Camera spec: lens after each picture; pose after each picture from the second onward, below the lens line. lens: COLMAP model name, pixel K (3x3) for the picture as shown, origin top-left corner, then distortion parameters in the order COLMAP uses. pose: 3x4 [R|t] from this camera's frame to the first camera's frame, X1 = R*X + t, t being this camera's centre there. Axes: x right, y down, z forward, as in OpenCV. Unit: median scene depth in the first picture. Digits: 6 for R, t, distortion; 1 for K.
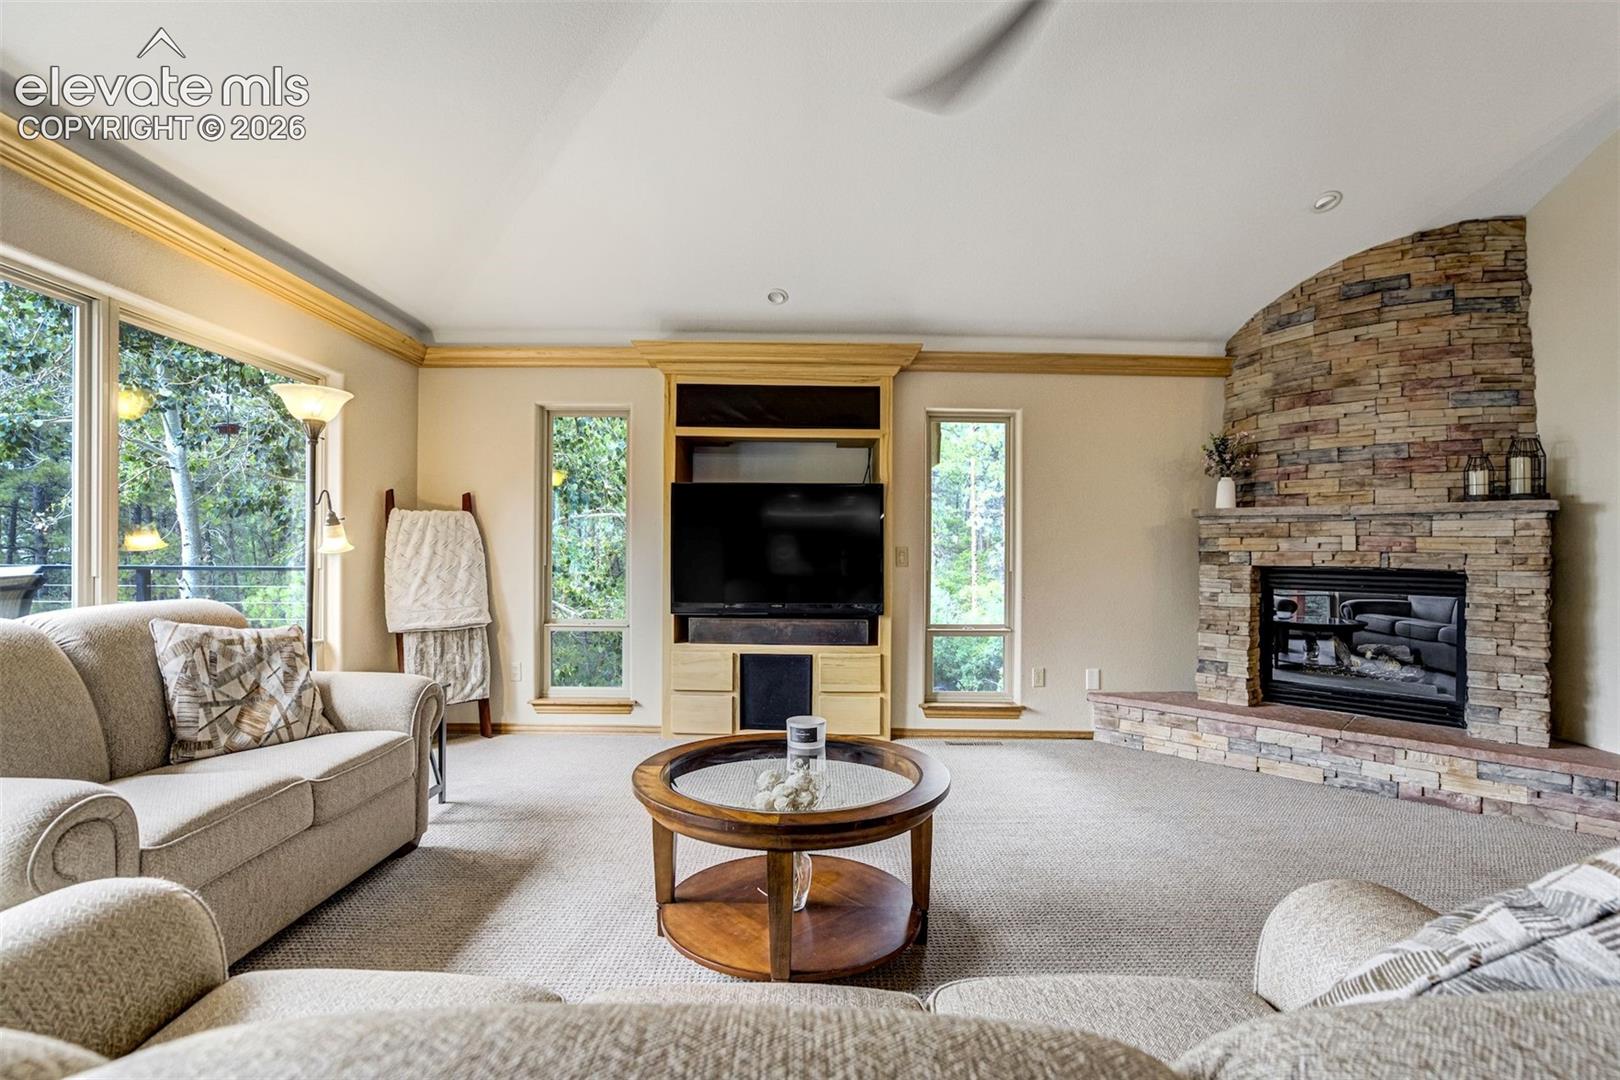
lens RADIAL K [[765.3, 0, 785.6], [0, 765.3, 541.7], [0, 0, 1]] dist [-0.039014, 0.012957]
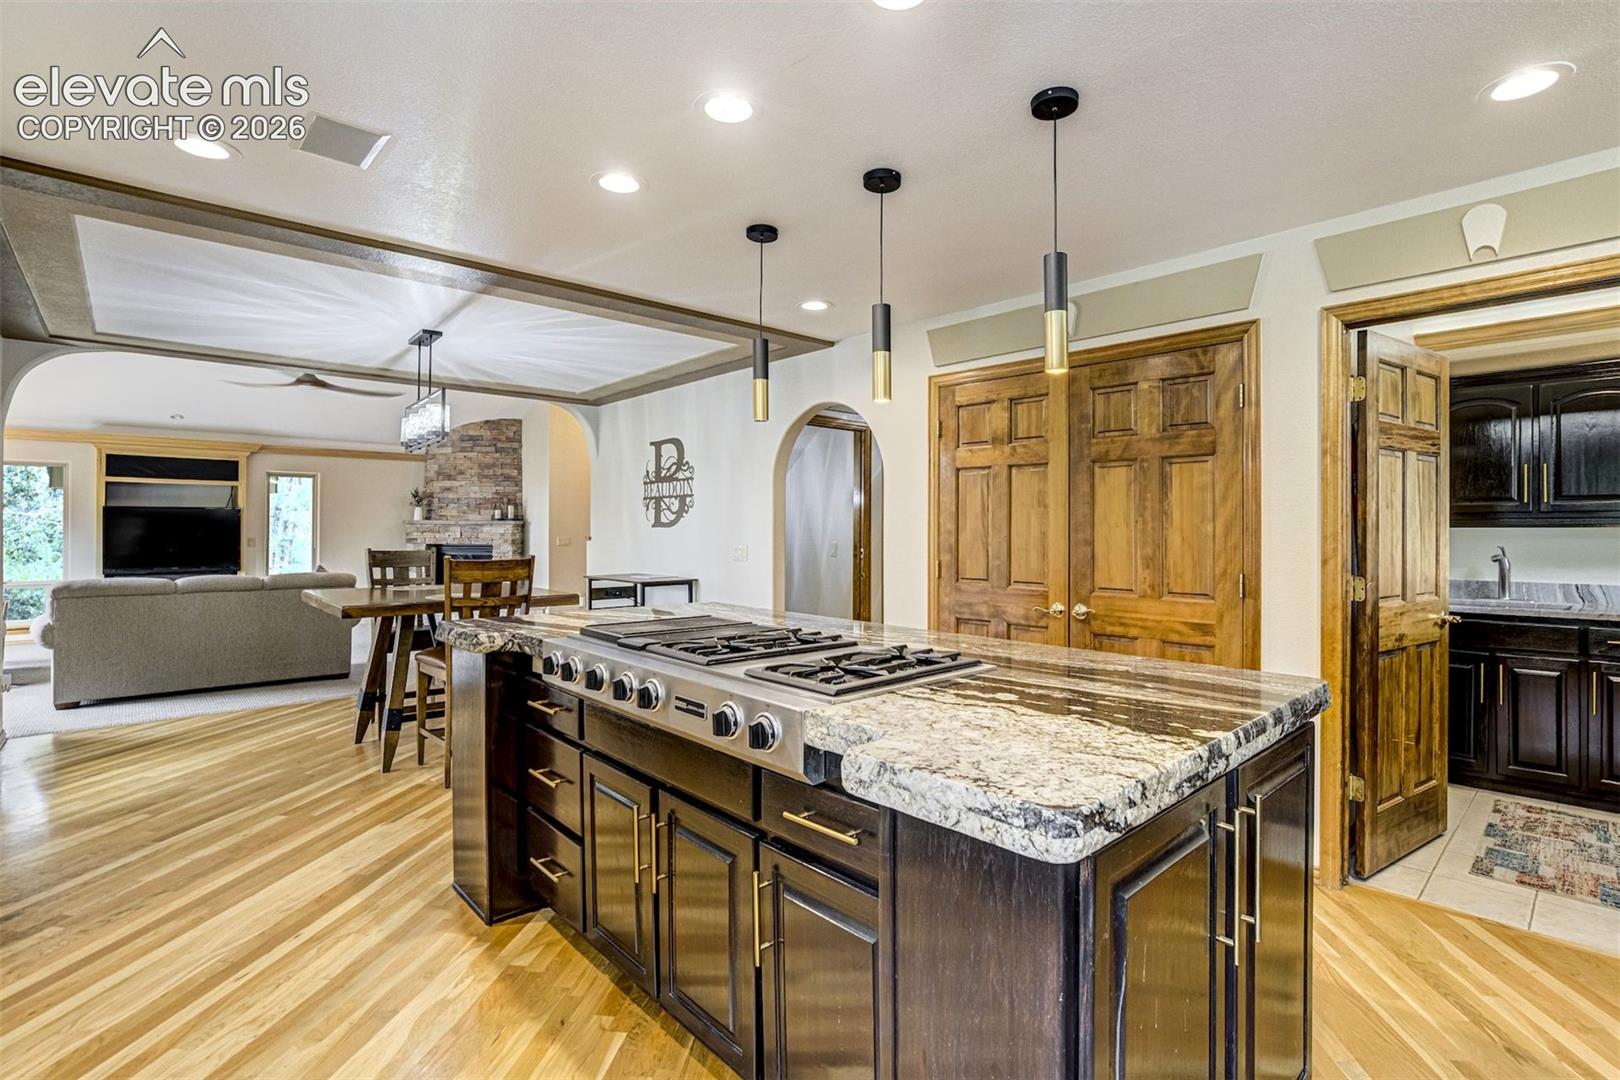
lens RADIAL K [[765.3, 0, 853.5], [0, 765.3, 531.9], [0, 0, 1]] dist [-0.039014, 0.012957]
pose [[0.696756, -0.006543, 0.717278, -0.183830], [-0.007736, 0.999832, 0.016635, -0.058113], [-0.717266, -0.017139, 0.696588, -1.706096]]
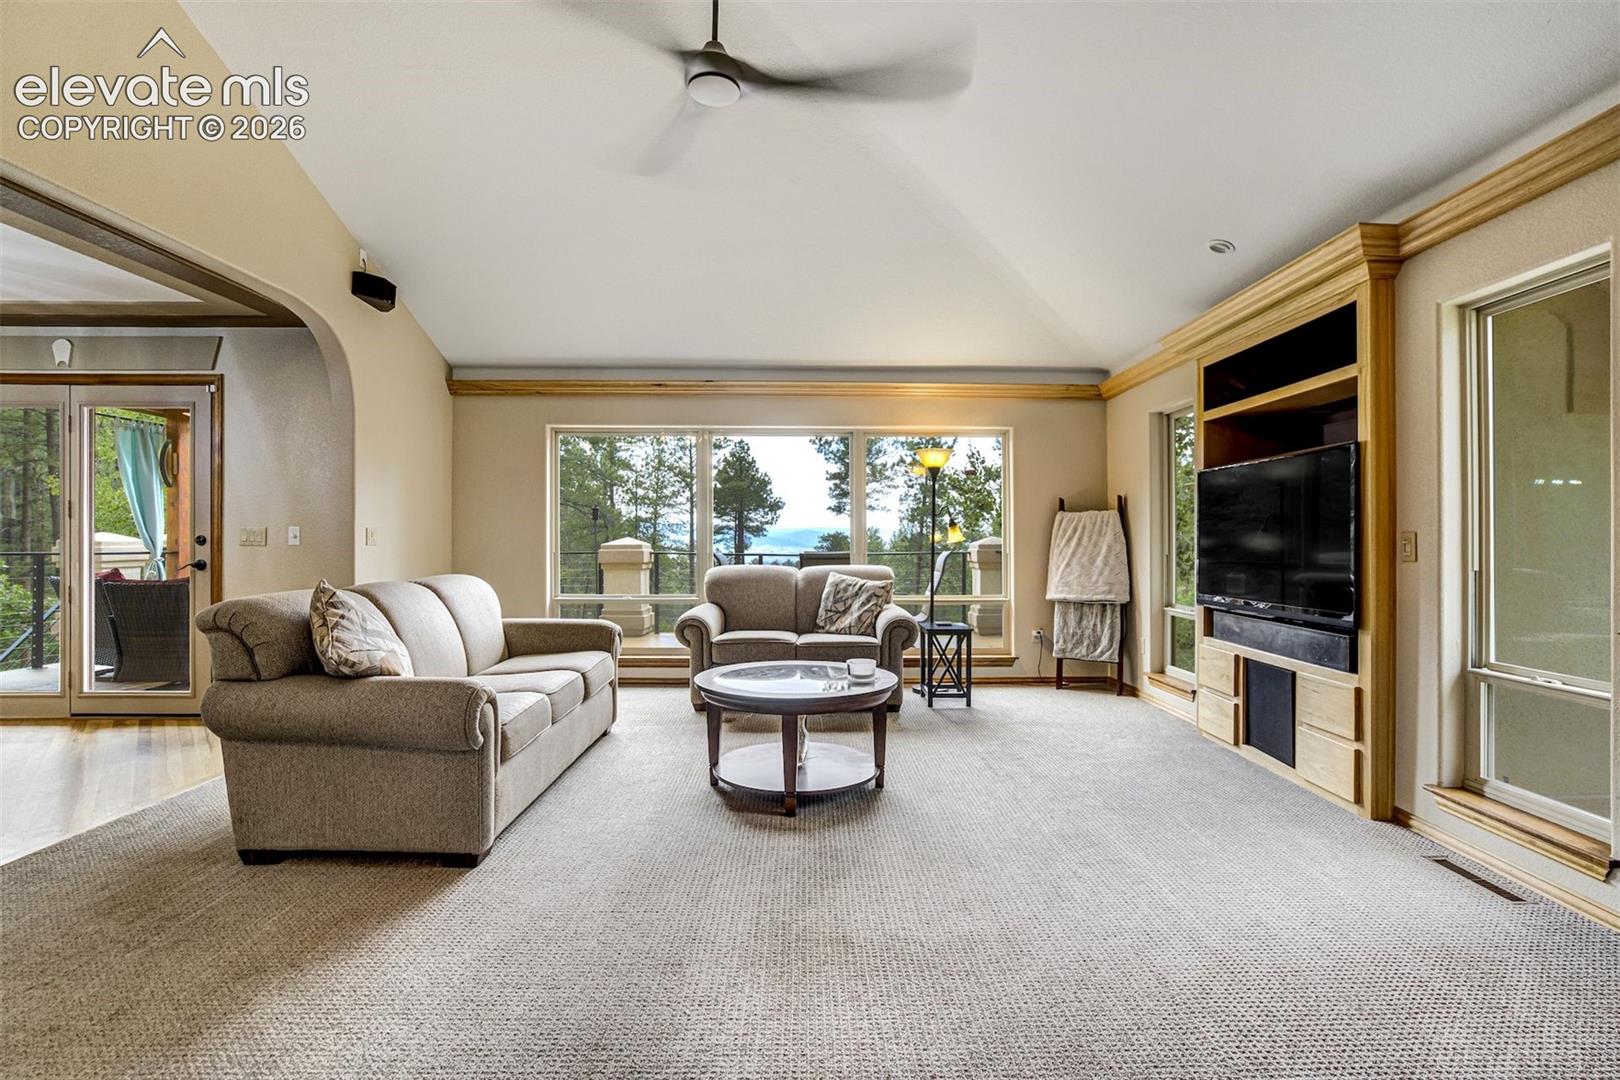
lens RADIAL K [[765.3, 0, 831.1], [0, 765.3, 531.0], [0, 0, 1]] dist [-0.039014, 0.012957]
pose [[0.039533, -0.019091, -0.999036, 0.814556], [0.010389, 0.999771, -0.018694, 0.013860], [0.999164, -0.009640, 0.039722, 0.508932]]
